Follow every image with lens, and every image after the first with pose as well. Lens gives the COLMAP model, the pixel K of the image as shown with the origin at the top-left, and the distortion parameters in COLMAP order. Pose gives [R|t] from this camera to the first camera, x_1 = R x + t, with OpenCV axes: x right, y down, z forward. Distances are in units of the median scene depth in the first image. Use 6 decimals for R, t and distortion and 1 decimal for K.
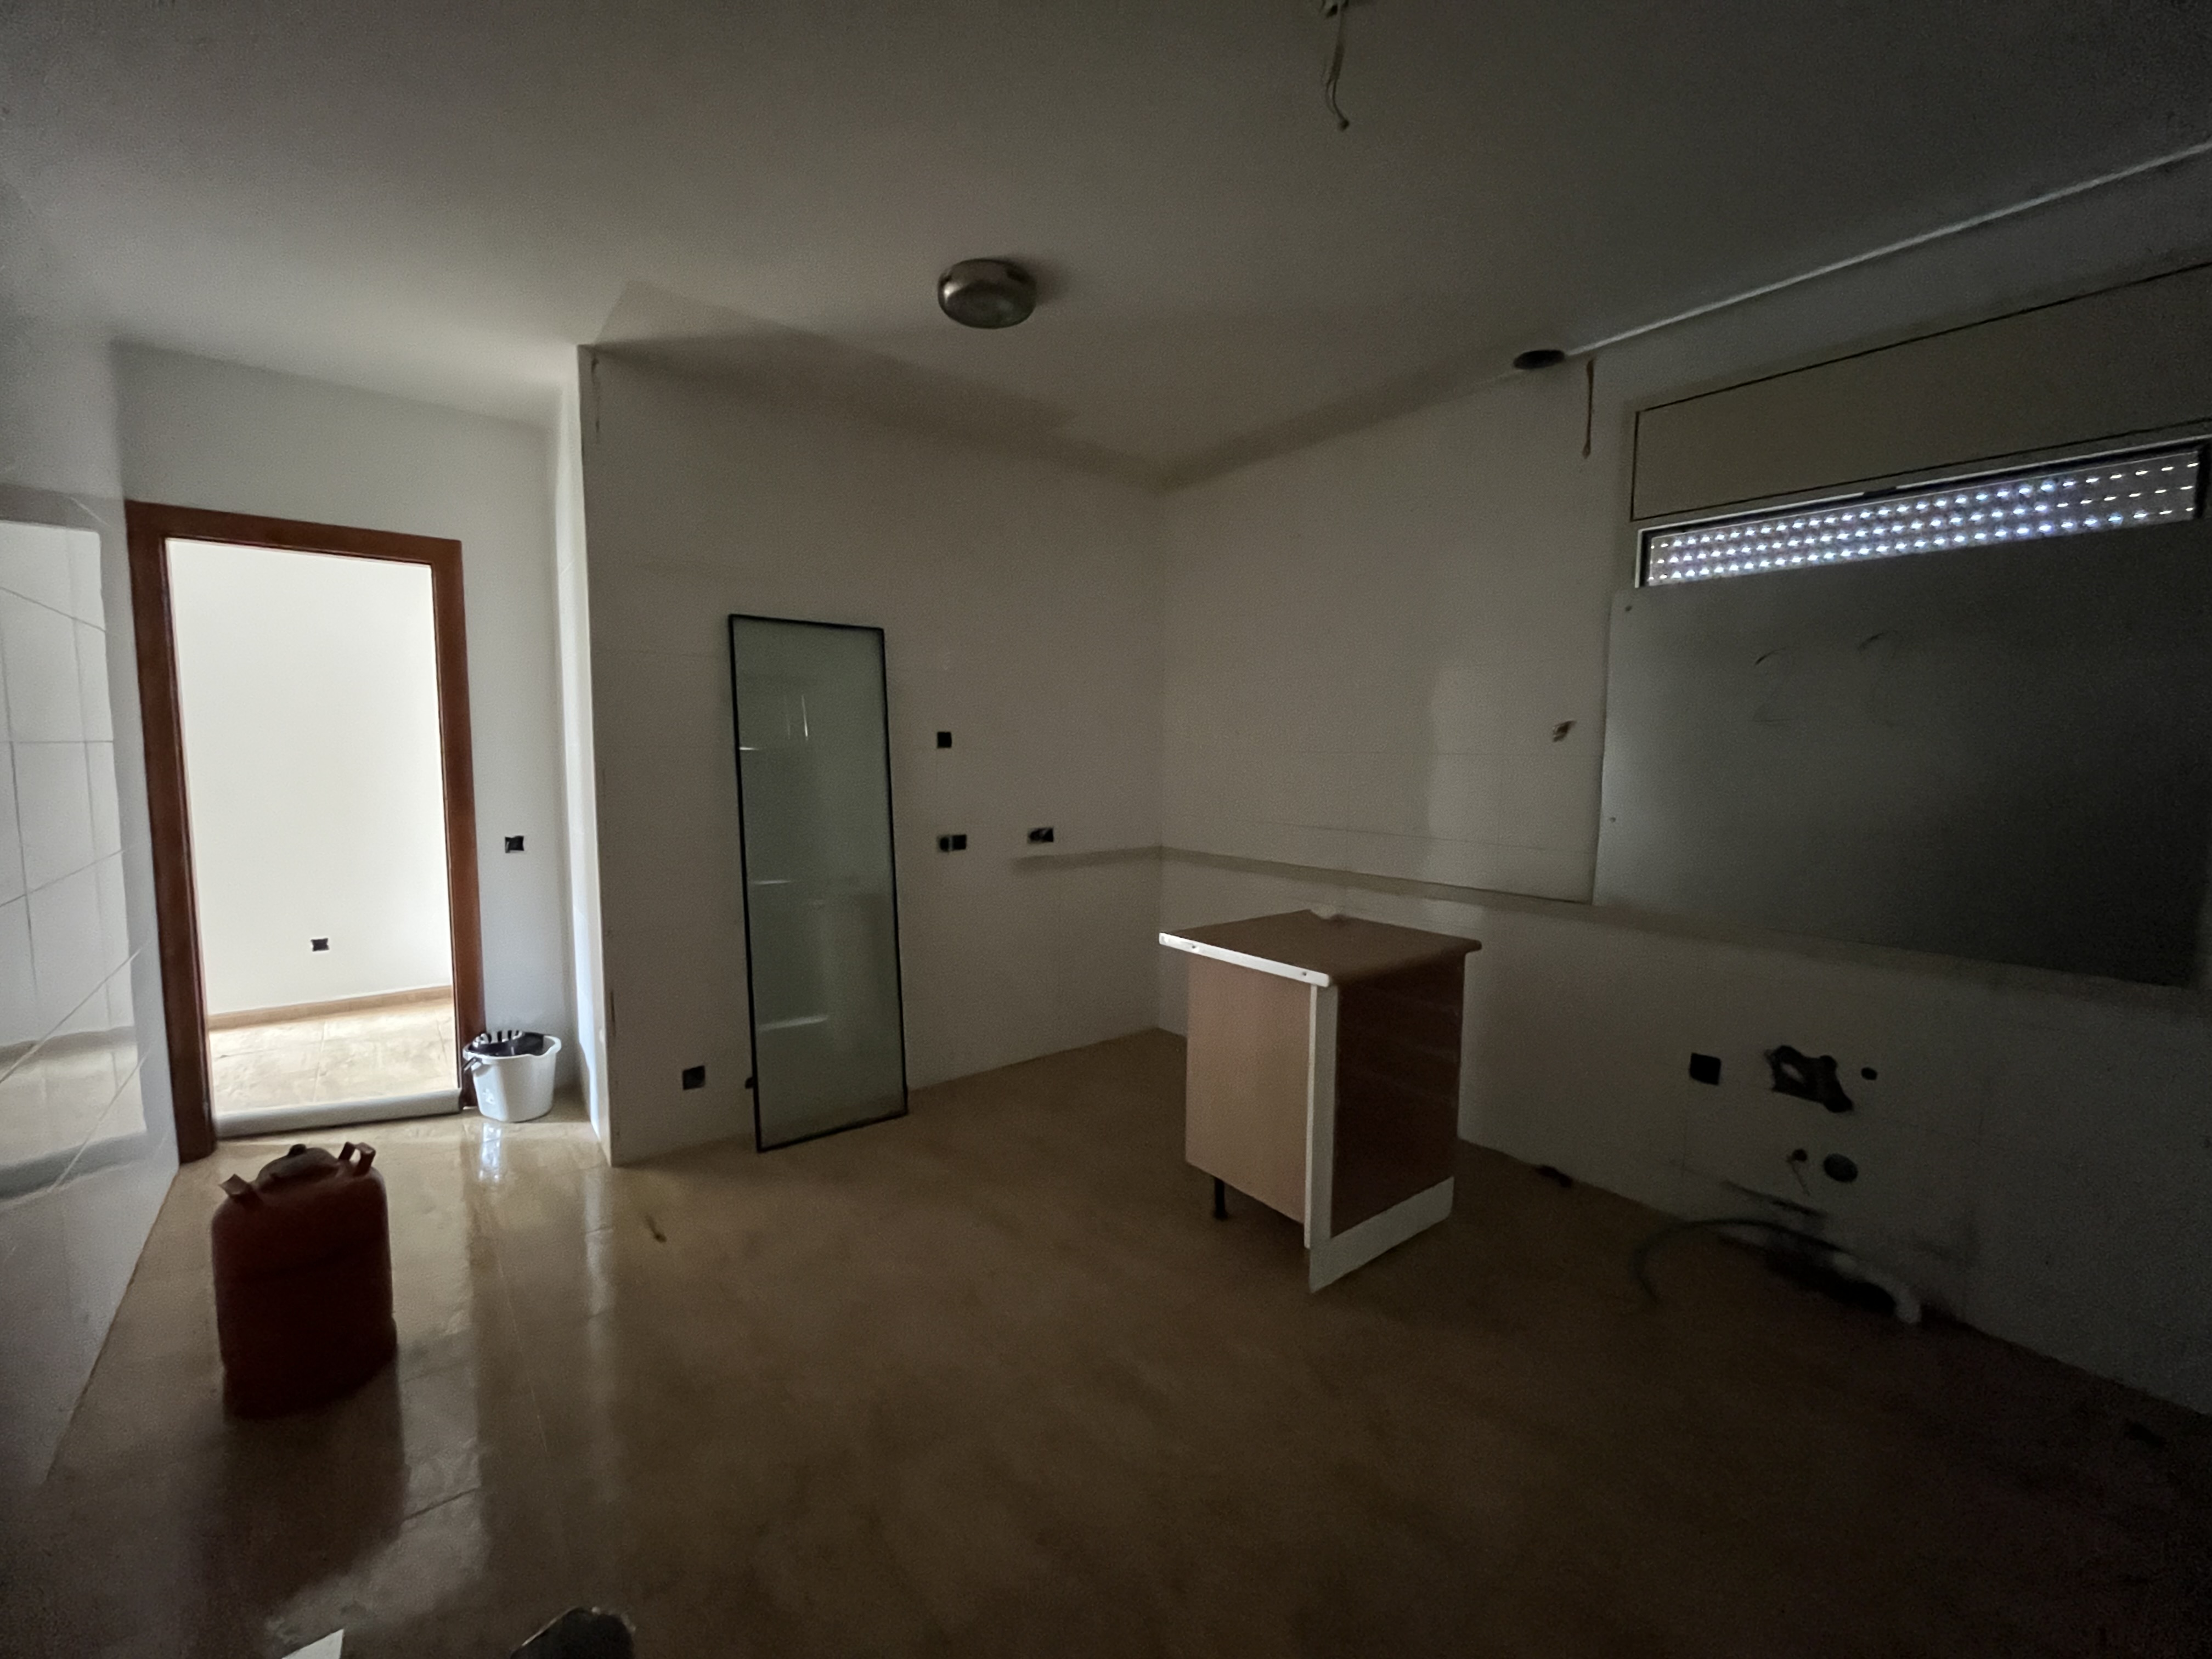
lens RADIAL K [[892.6, 0, 1096.0], [0, 892.6, 824.0], [0, 0, 1]] dist [0.001931, 0.000152]
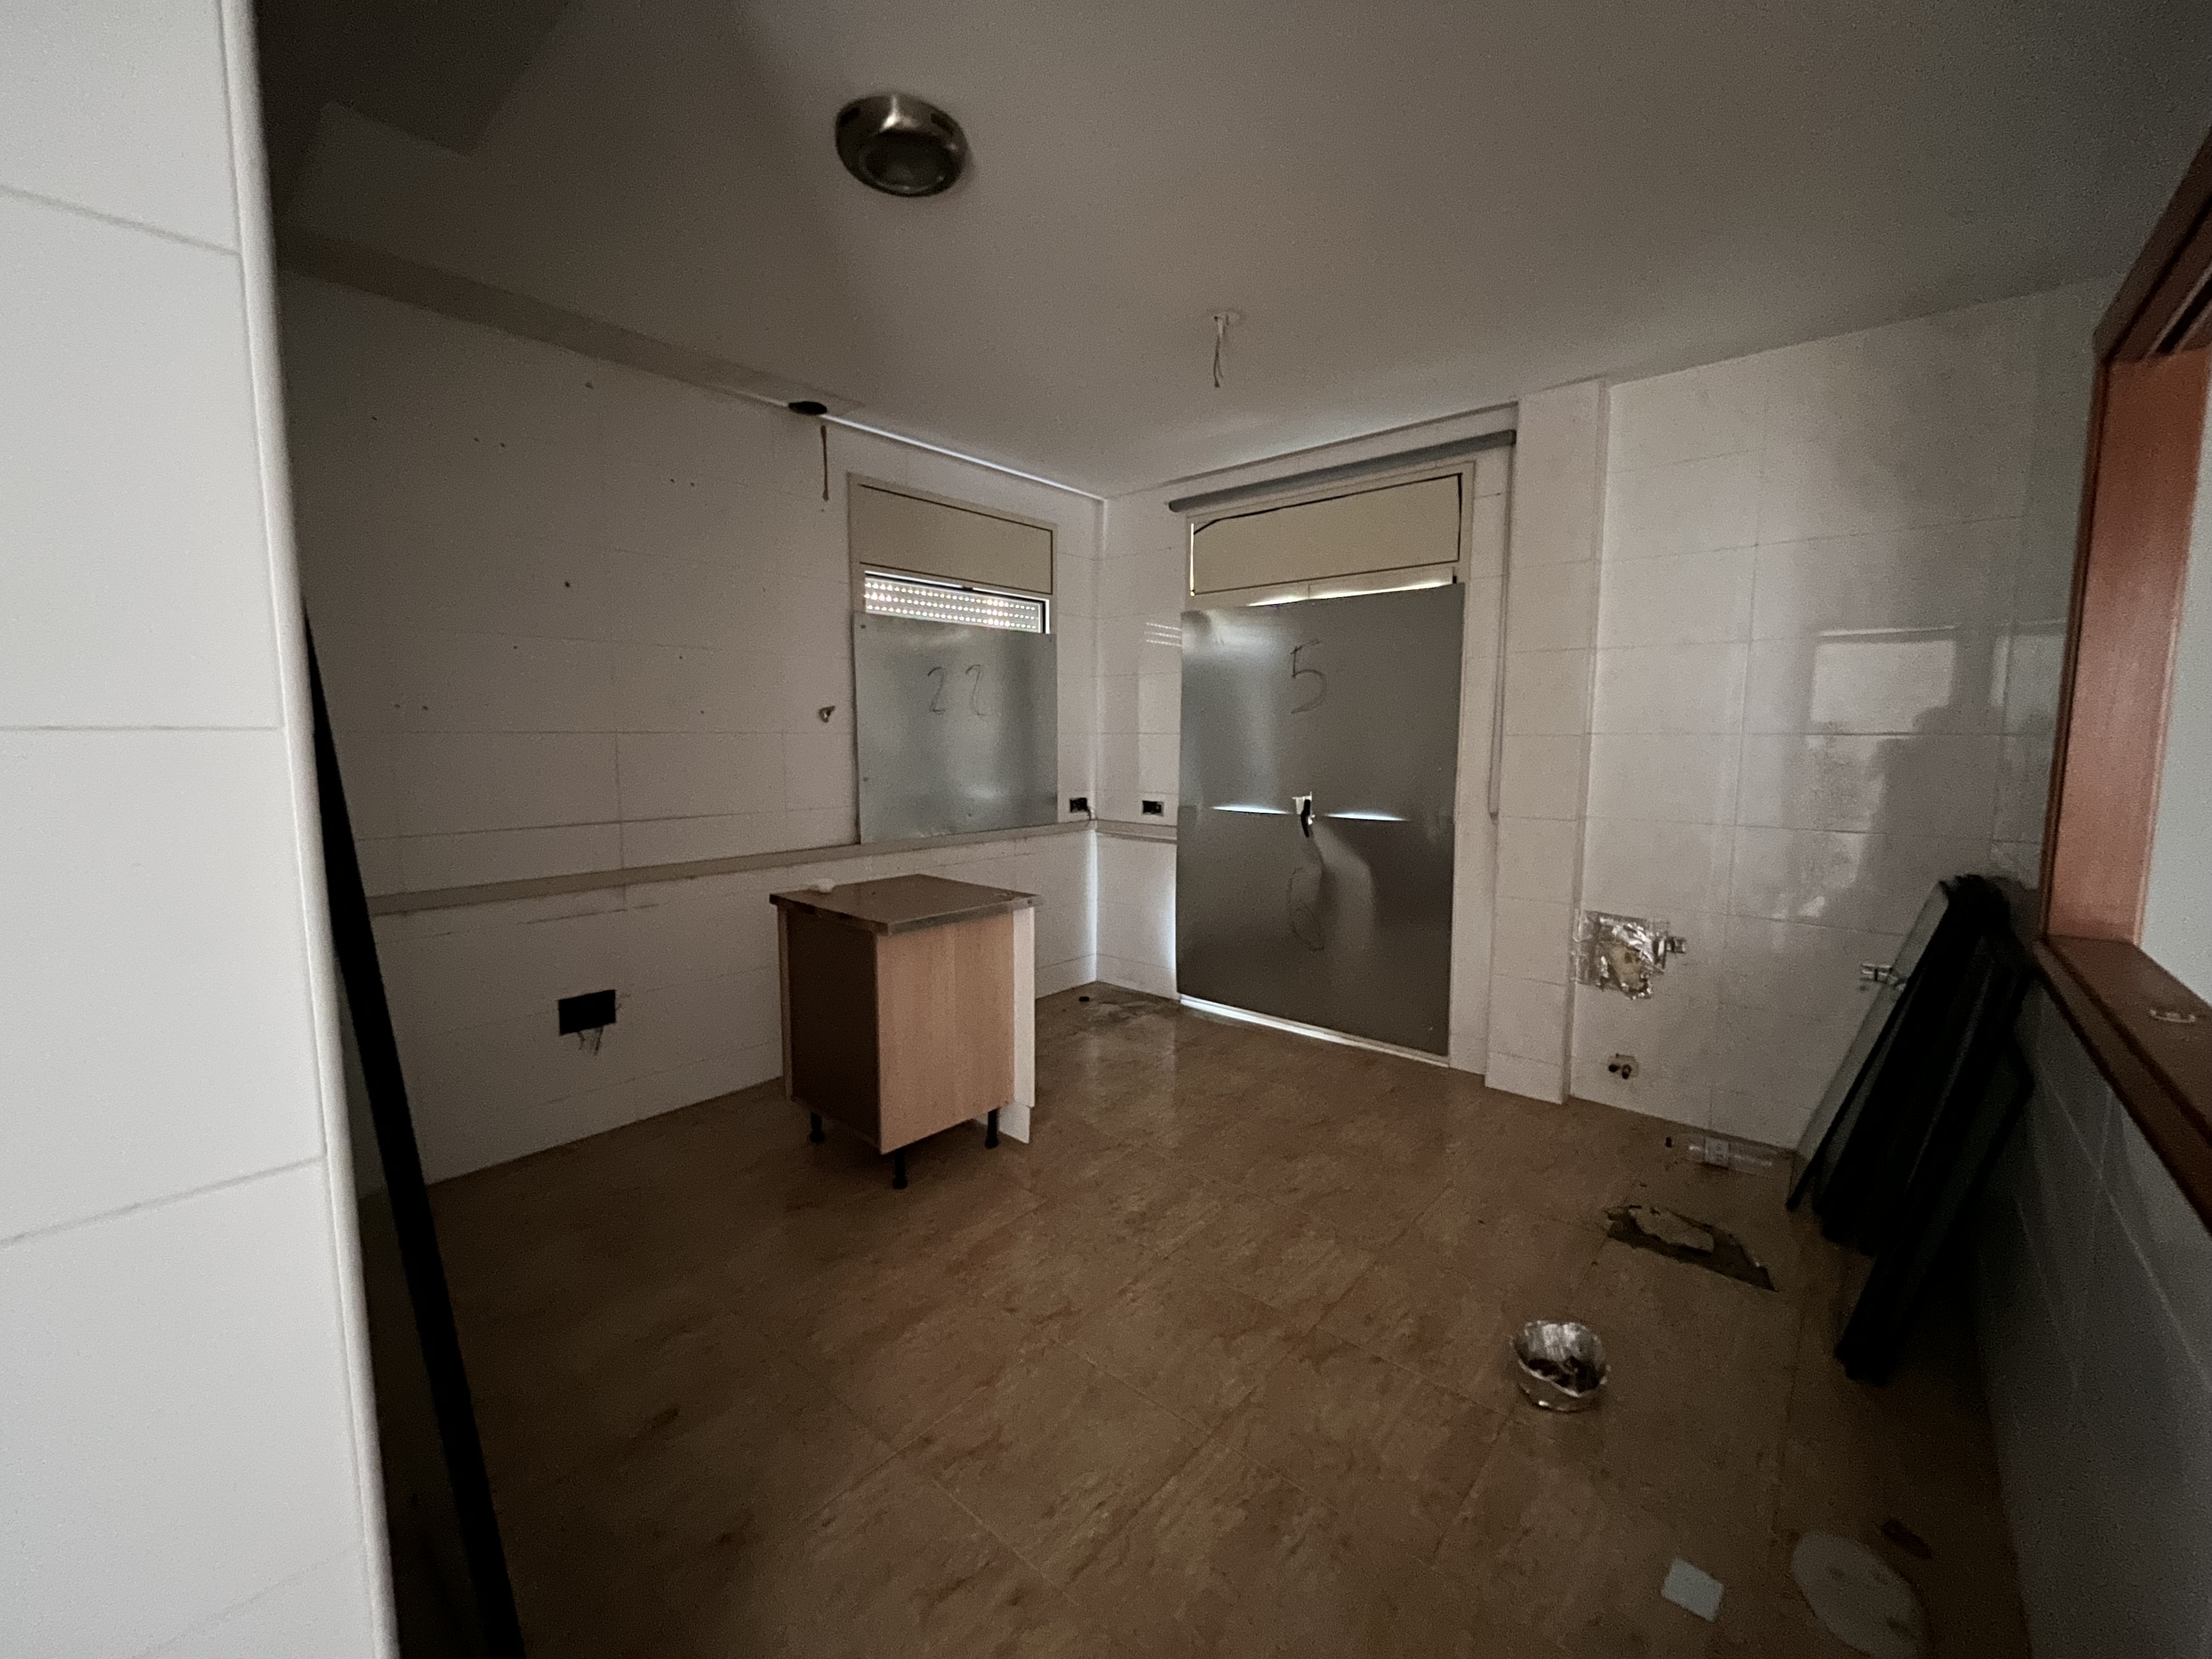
lens RADIAL K [[892.6, 0, 1096.0], [0, 892.6, 824.0], [0, 0, 1]] dist [0.001931, 0.000152]
pose [[-0.169542, -0.107373, 0.979656, -0.846488], [0.077221, 0.989544, 0.121821, -0.076939], [-0.982493, 0.096304, -0.159478, 0.882384]]
